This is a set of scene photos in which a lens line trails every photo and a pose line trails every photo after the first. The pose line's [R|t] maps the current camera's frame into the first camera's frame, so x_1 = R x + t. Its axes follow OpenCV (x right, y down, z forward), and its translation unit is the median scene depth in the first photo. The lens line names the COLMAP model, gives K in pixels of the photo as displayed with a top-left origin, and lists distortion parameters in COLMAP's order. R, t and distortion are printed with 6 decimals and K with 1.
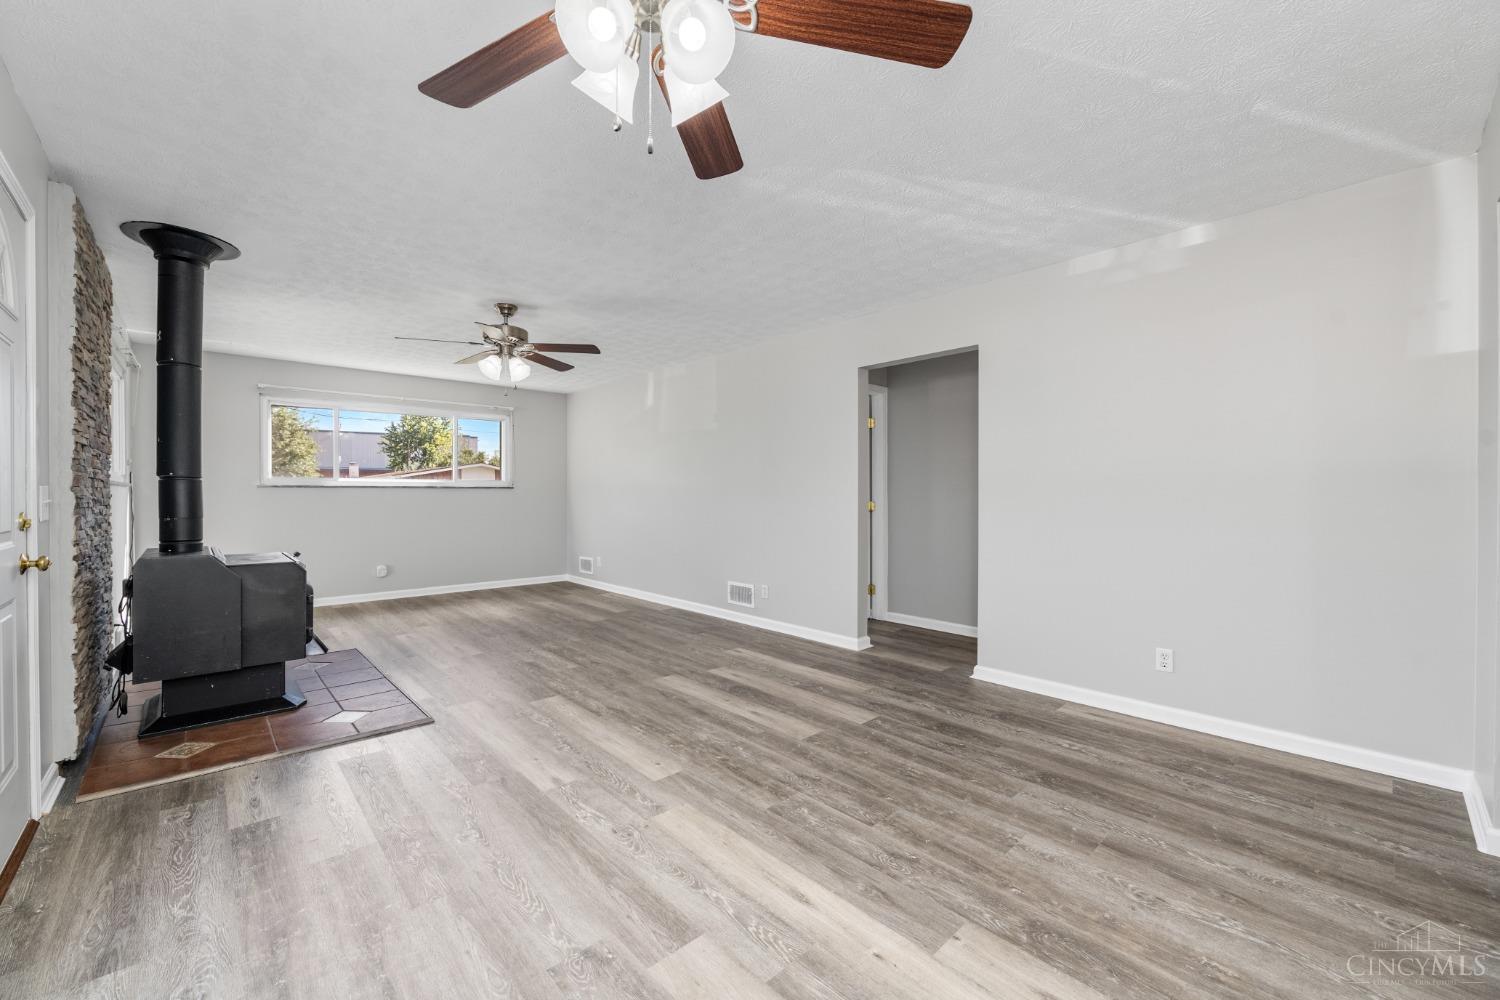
lens RADIAL K [[595.6, 0, 747.6], [0, 595.6, 494.0], [0, 0, 1]] dist [-0.009937, -0.000724]
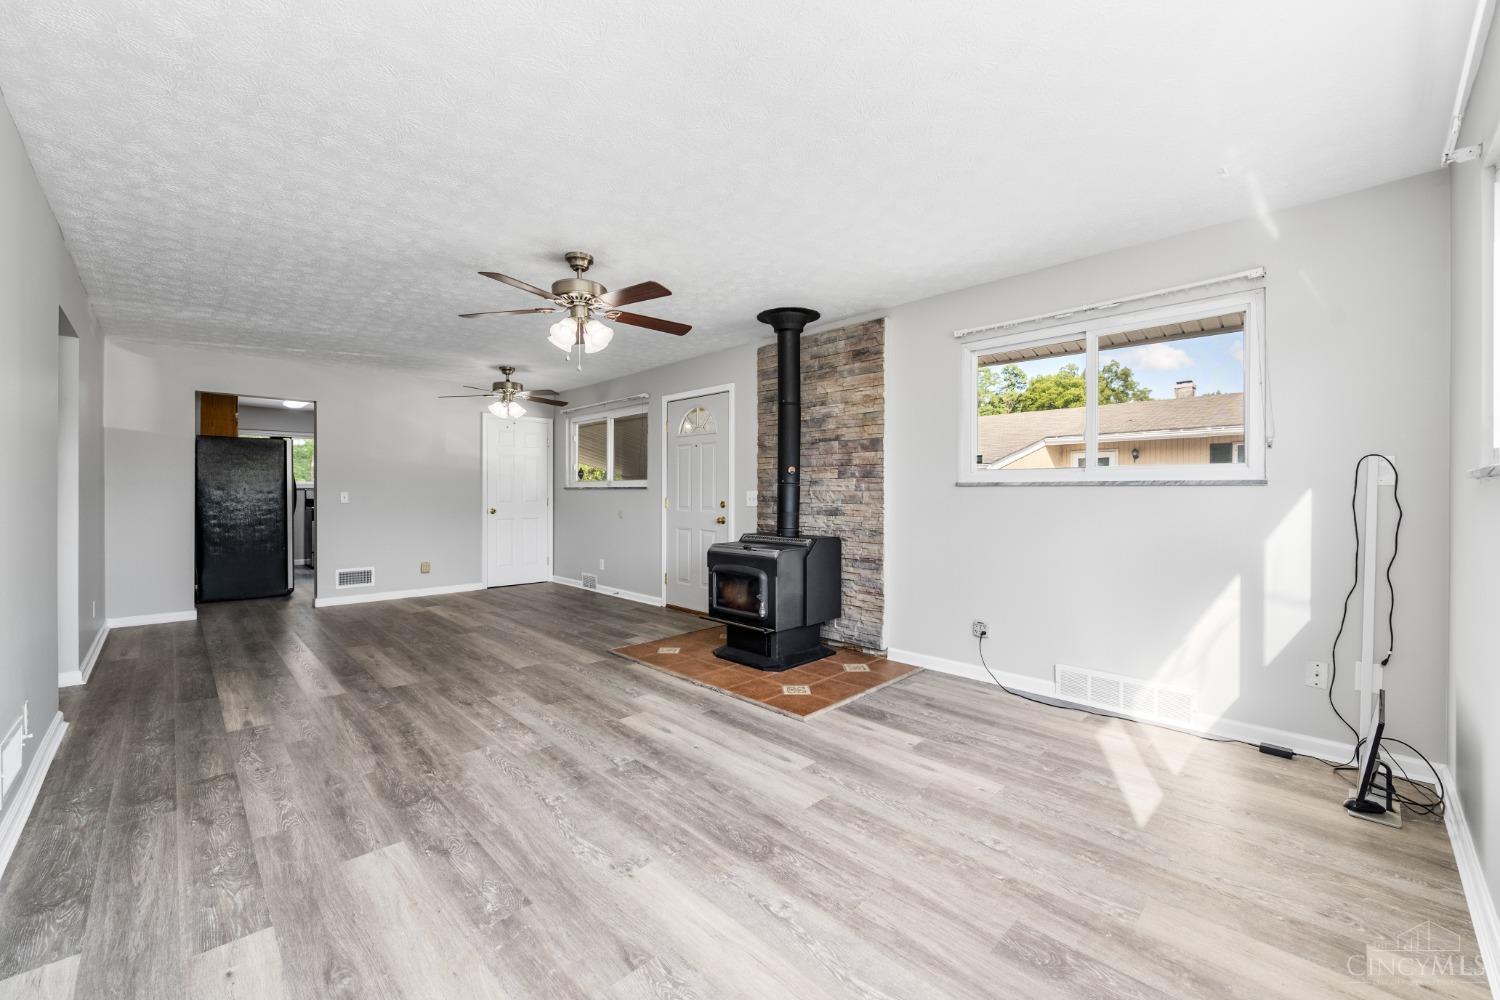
lens RADIAL K [[595.6, 0, 744.9], [0, 595.6, 498.4], [0, 0, 1]] dist [-0.009937, -0.000724]
pose [[-0.999644, -0.003045, -0.026508, -0.992040], [-0.003309, 0.999945, 0.009934, -0.007785], [0.026476, 0.010018, -0.999599, 2.940460]]
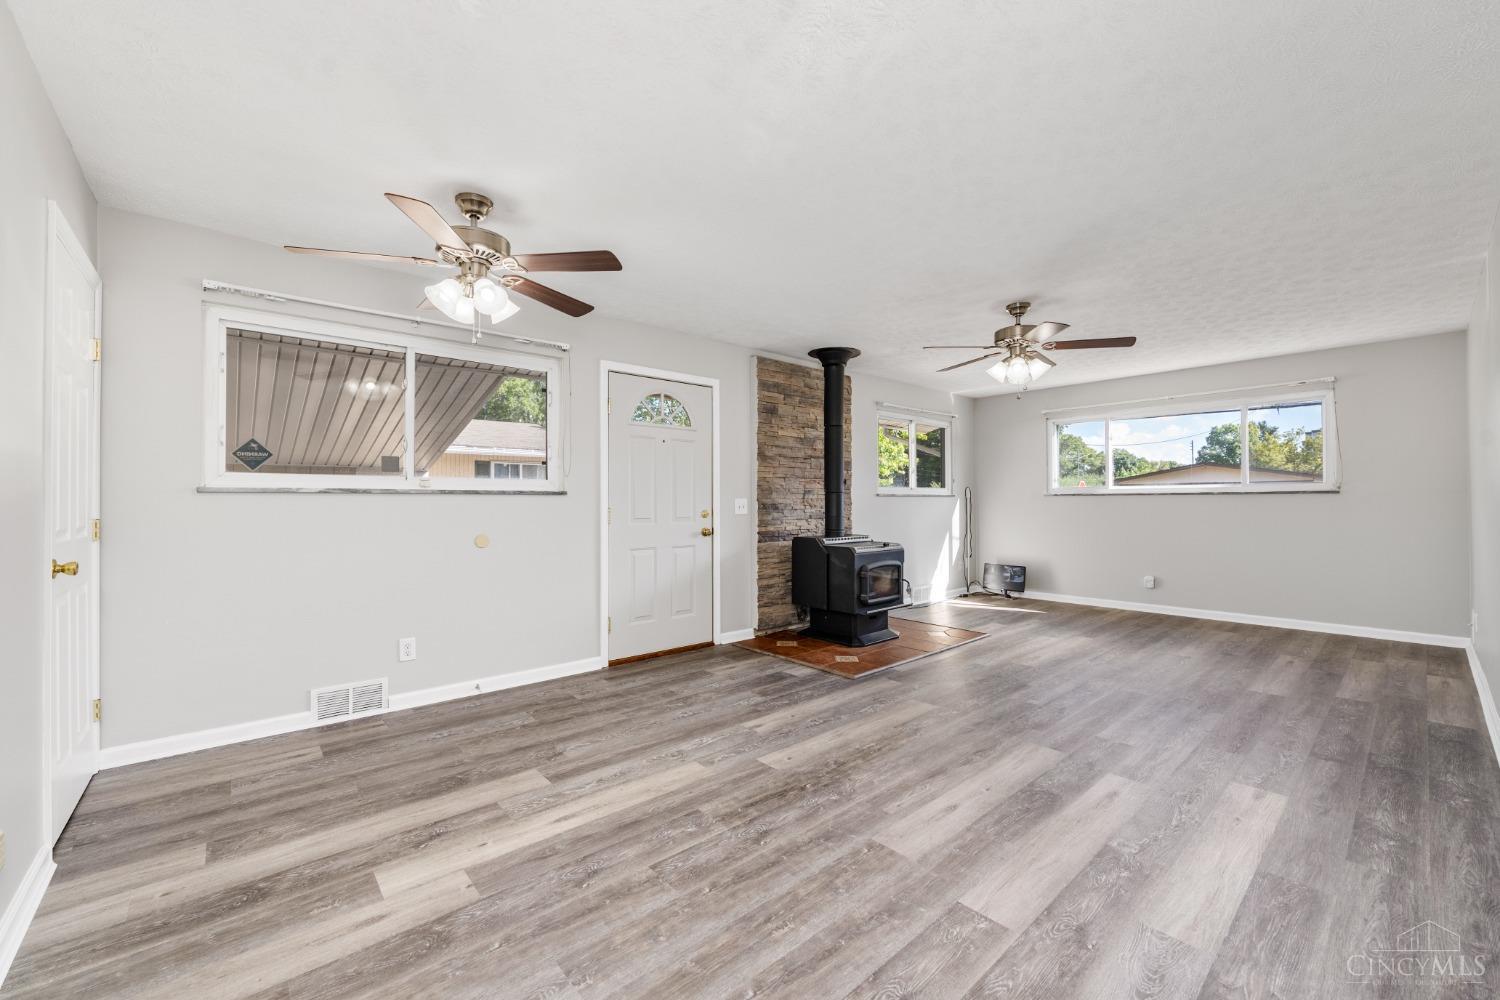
lens RADIAL K [[595.6, 0, 745.7], [0, 595.6, 498.4], [0, 0, 1]] dist [-0.009937, -0.000724]
pose [[-0.027985, -0.006278, -0.999589, 0.916601], [0.001865, 0.999978, -0.006333, -0.001031], [0.999607, -0.002041, -0.027973, 0.960911]]
